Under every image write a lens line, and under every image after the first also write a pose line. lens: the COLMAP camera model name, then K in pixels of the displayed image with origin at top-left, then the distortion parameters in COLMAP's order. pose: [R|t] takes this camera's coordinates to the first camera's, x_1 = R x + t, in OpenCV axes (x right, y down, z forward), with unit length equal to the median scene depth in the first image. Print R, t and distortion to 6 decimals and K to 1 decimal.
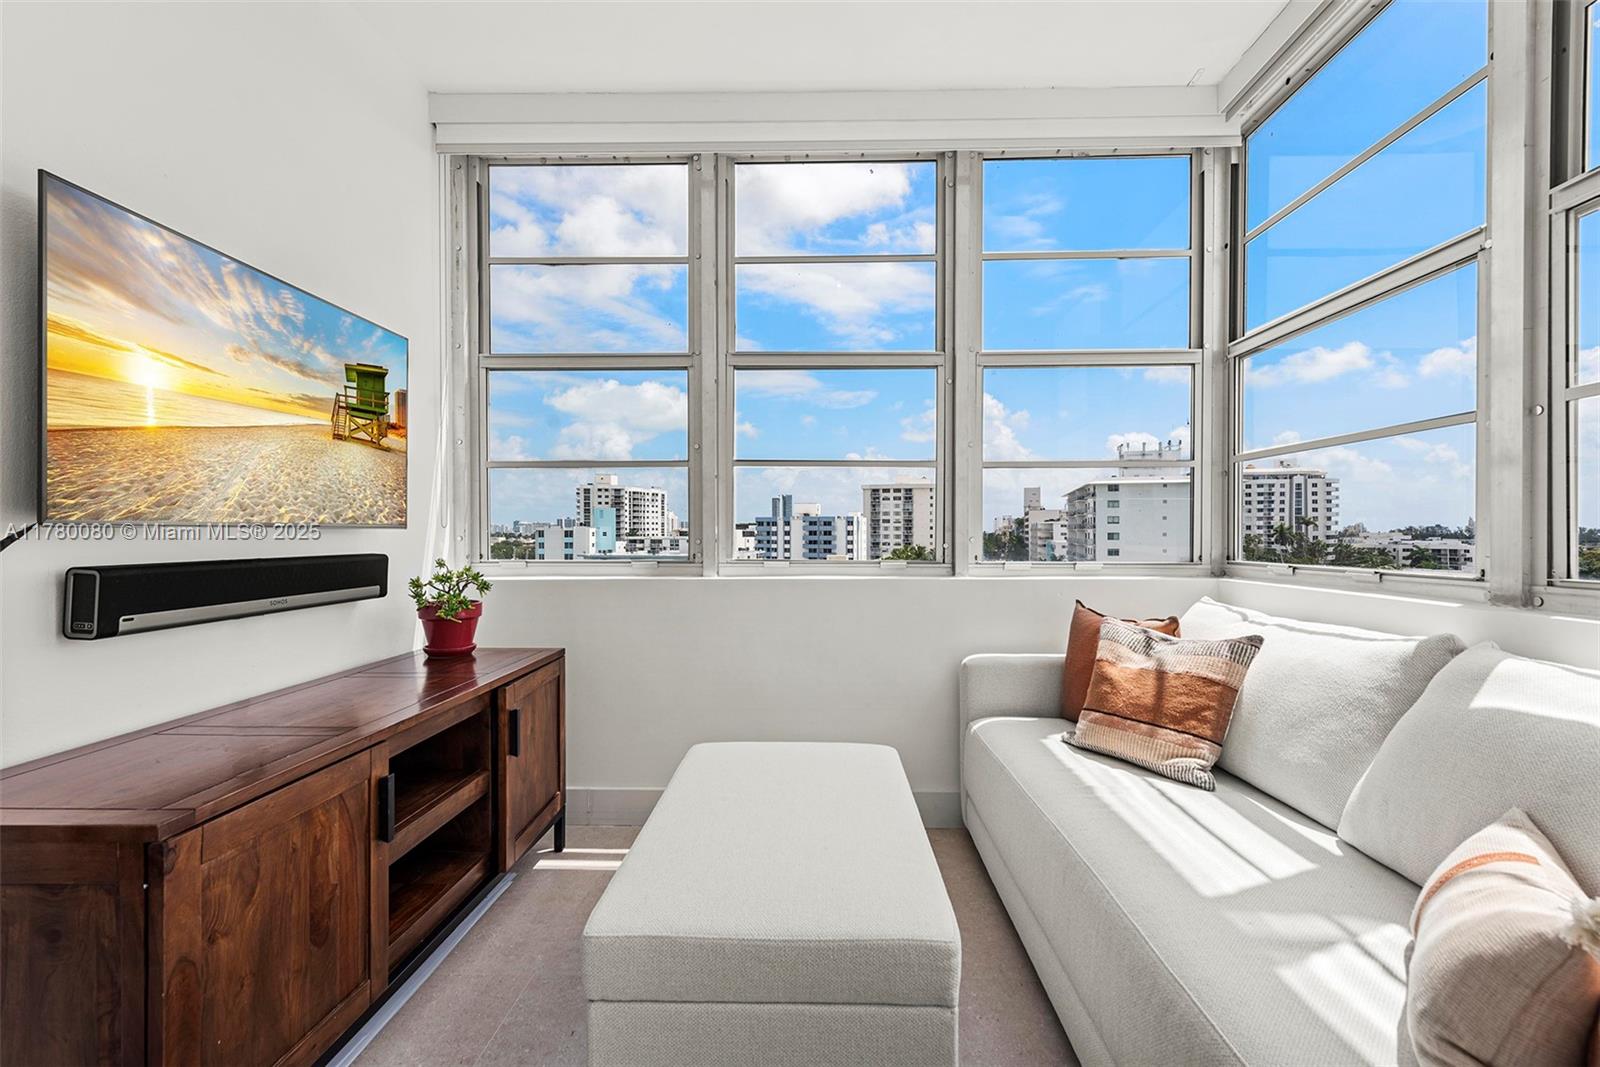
lens RADIAL K [[691.1, 0, 802.2], [0, 691.1, 536.4], [0, 0, 1]] dist [0.011098, 0.000014]
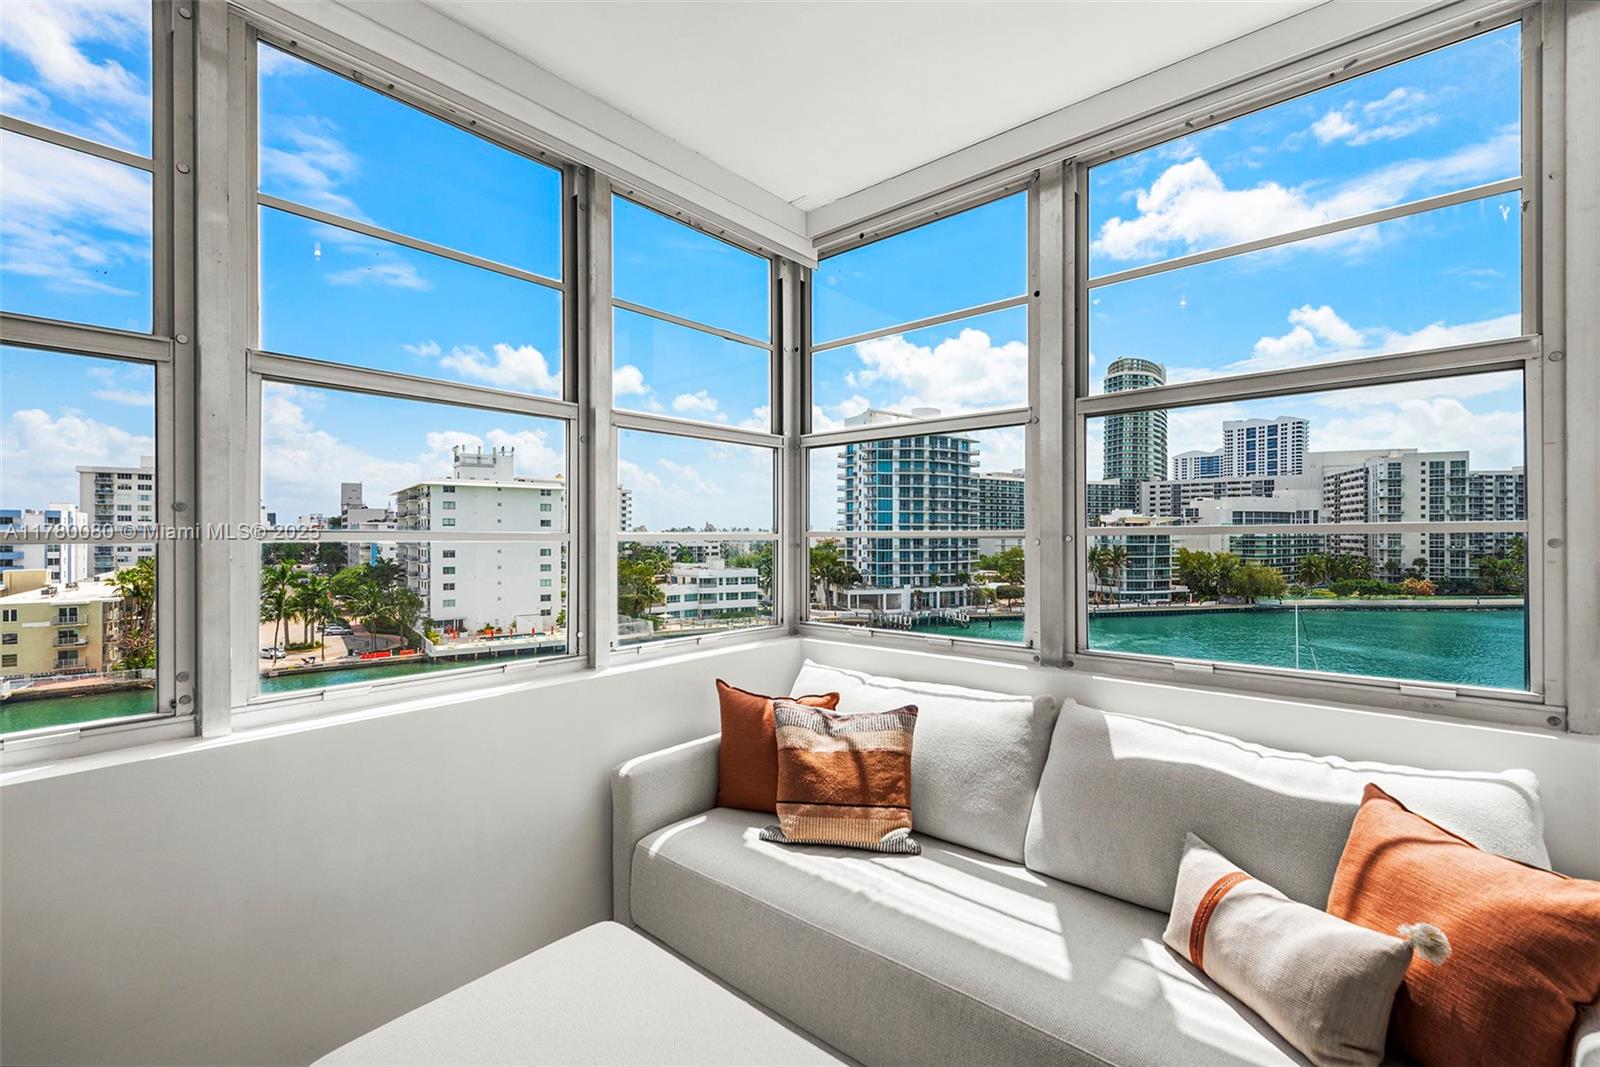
lens RADIAL K [[691.1, 0, 773.2], [0, 691.1, 529.6], [0, 0, 1]] dist [0.011098, 0.000014]
pose [[0.639628, -0.002532, 0.768680, -0.421158], [0.008083, 0.999961, -0.003432, -0.159585], [-0.768642, 0.008409, 0.639624, 0.416086]]
